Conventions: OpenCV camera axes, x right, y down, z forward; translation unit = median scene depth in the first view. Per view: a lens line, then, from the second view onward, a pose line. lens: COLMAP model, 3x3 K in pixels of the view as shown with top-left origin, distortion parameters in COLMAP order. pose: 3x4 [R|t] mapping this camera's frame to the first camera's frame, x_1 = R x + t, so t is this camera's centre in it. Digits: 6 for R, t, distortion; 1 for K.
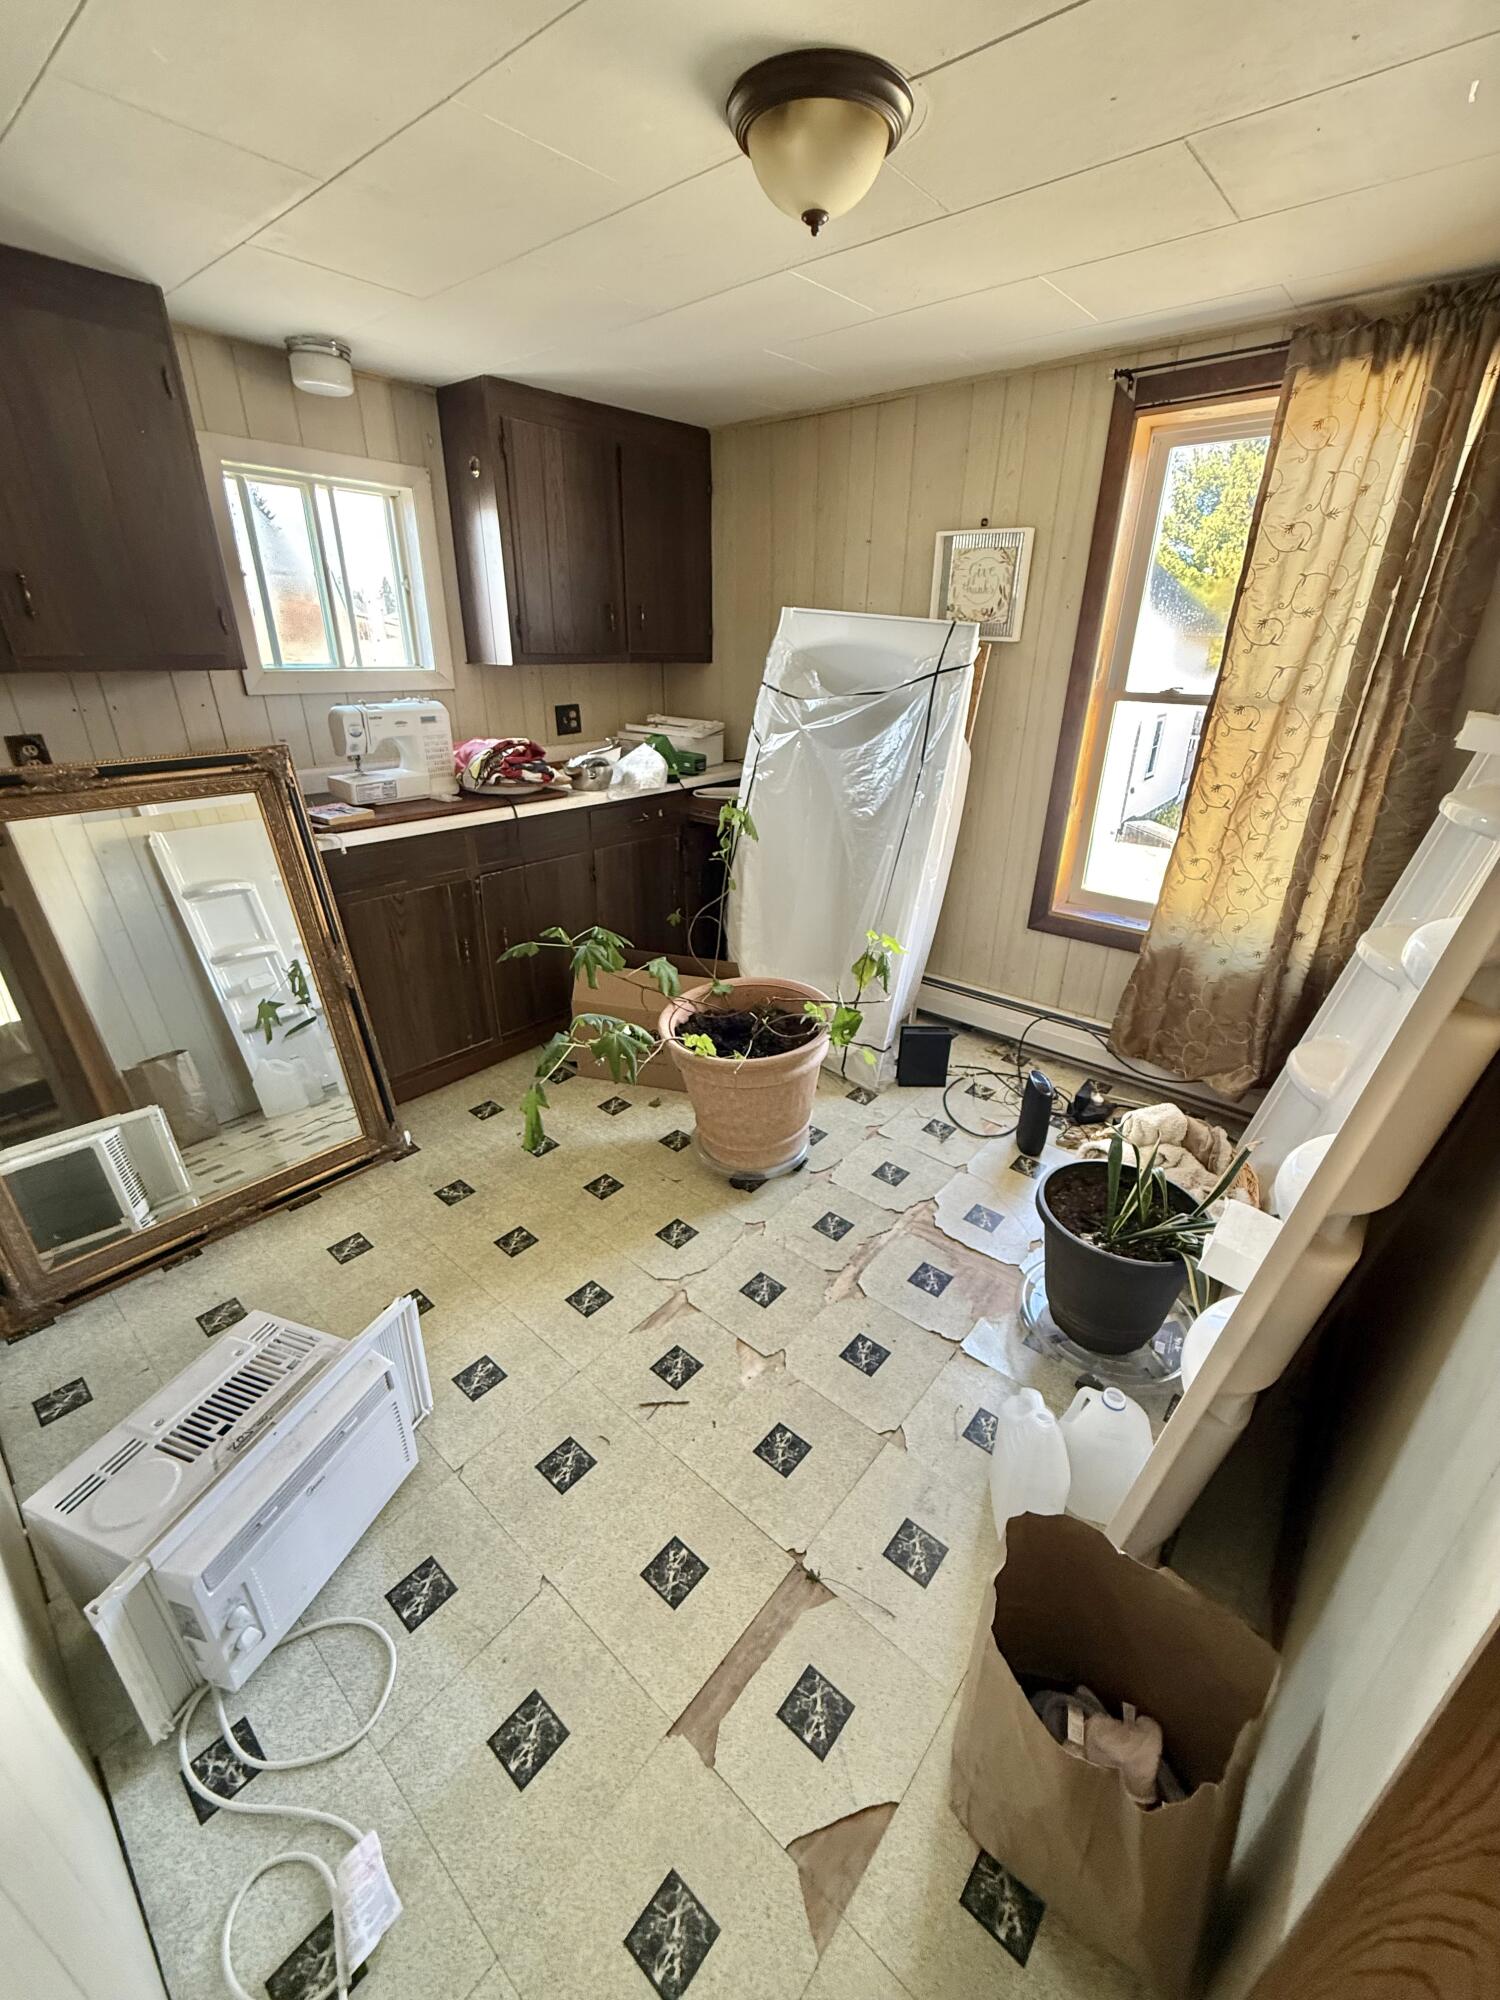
lens RADIAL K [[793.3, 0, 749.7], [0, 793.3, 997.2], [0, 0, 1]] dist [-0.001203, 0.000149]
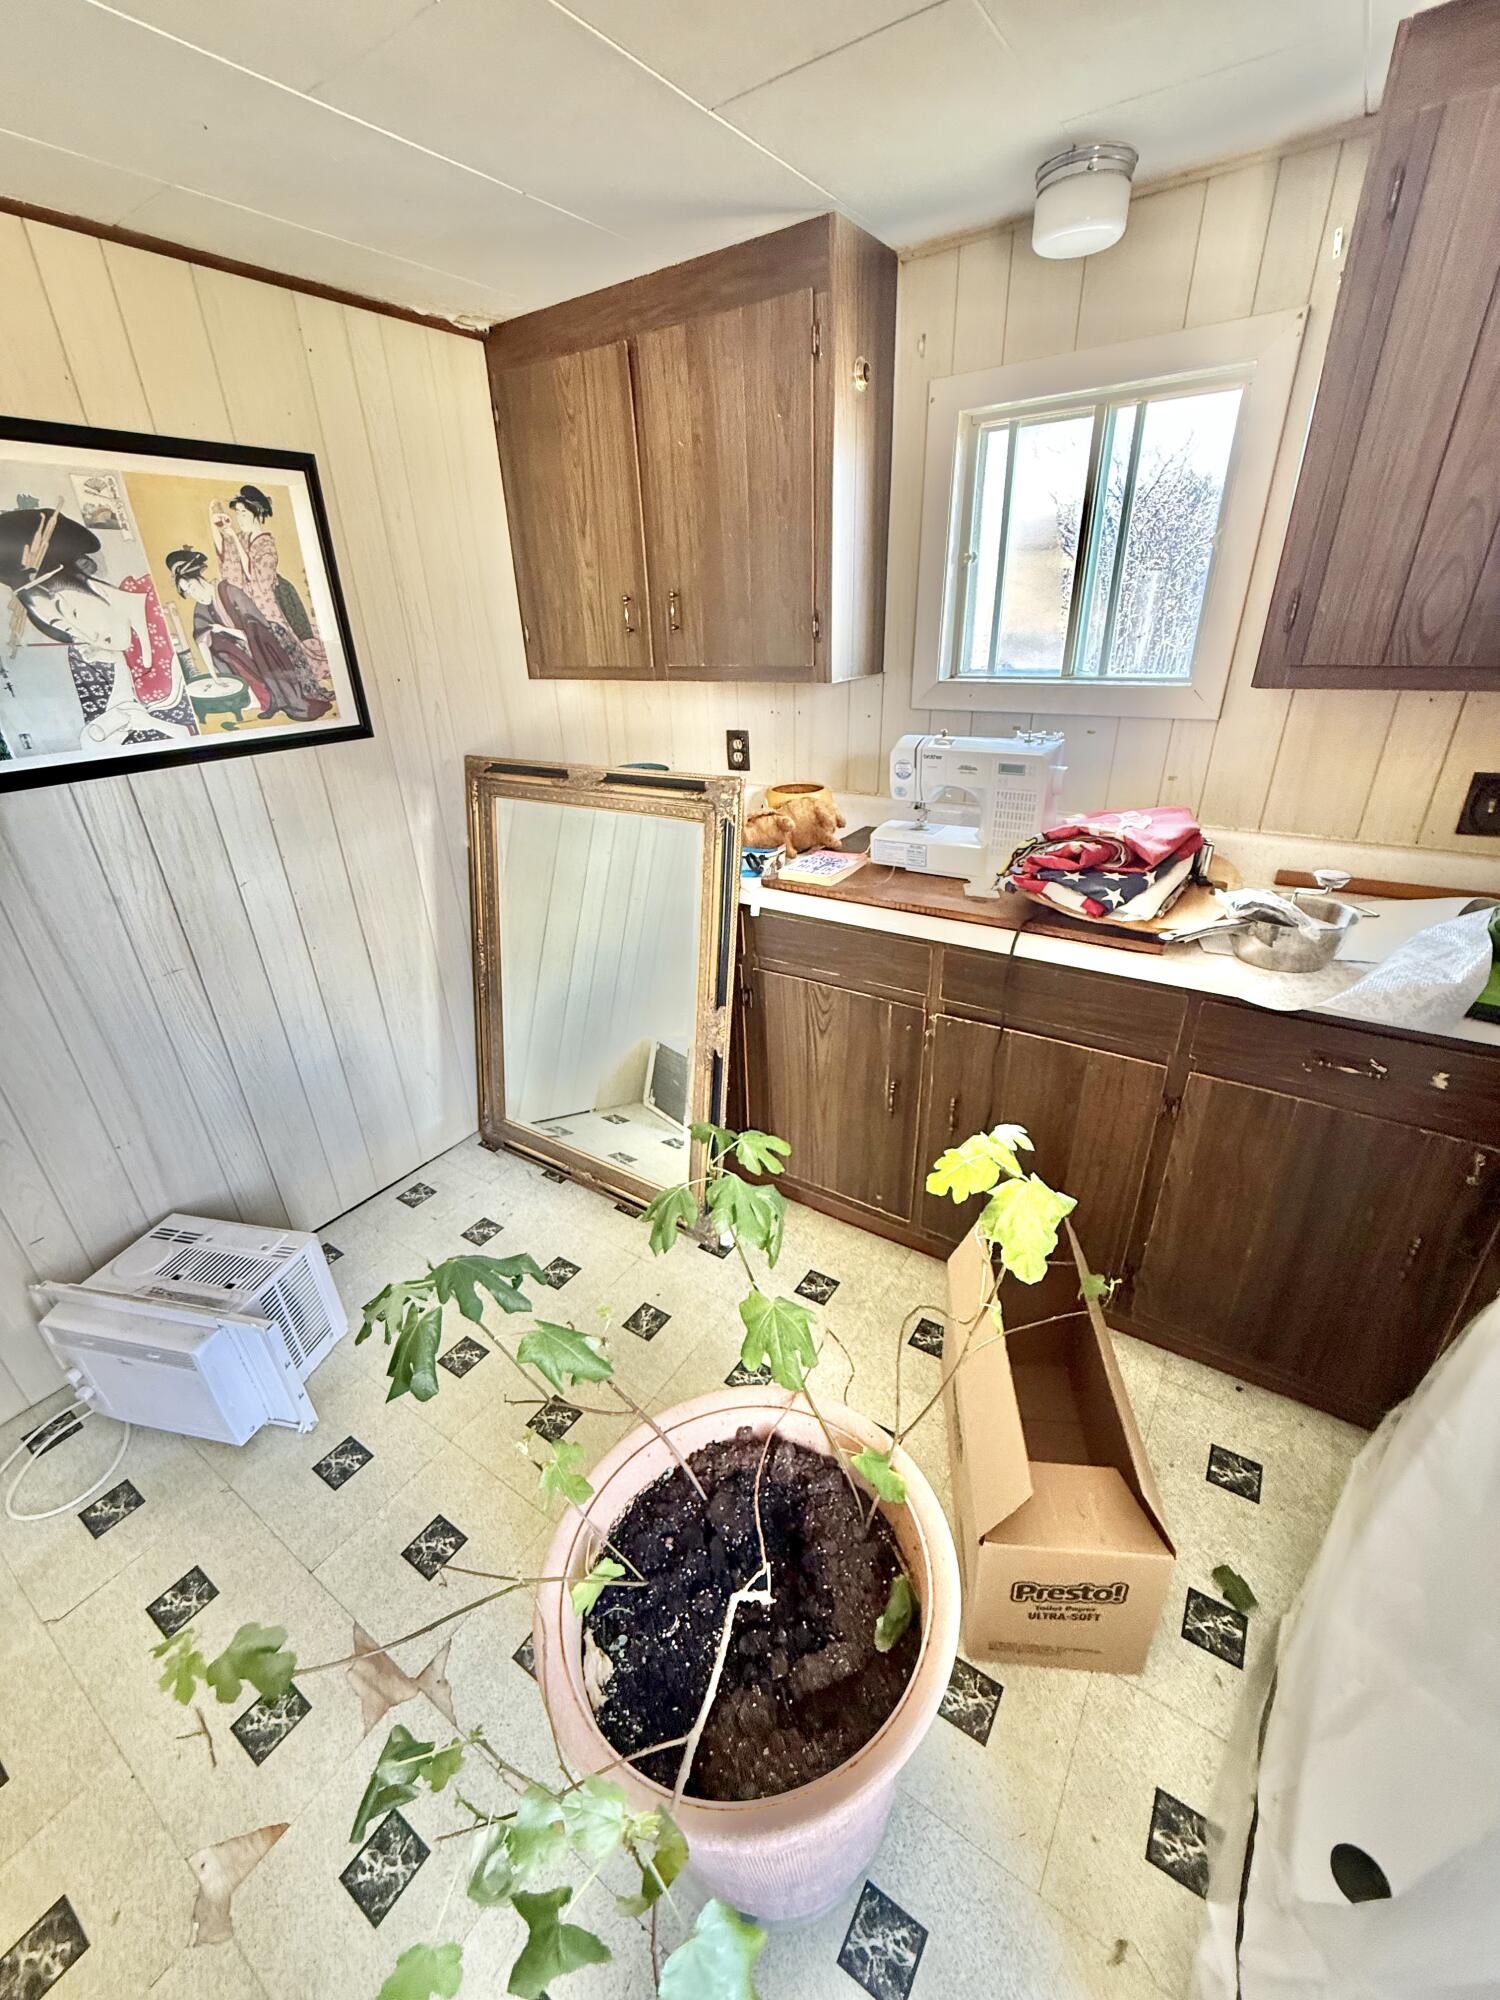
lens RADIAL K [[793.3, 0, 749.7], [0, 793.3, 997.2], [0, 0, 1]] dist [-0.001203, 0.000149]
pose [[0.123561, 0.415075, -0.901358, 0.234547], [-0.376701, 0.859947, 0.344366, -0.351456], [0.918057, 0.296992, 0.262615, 0.730838]]
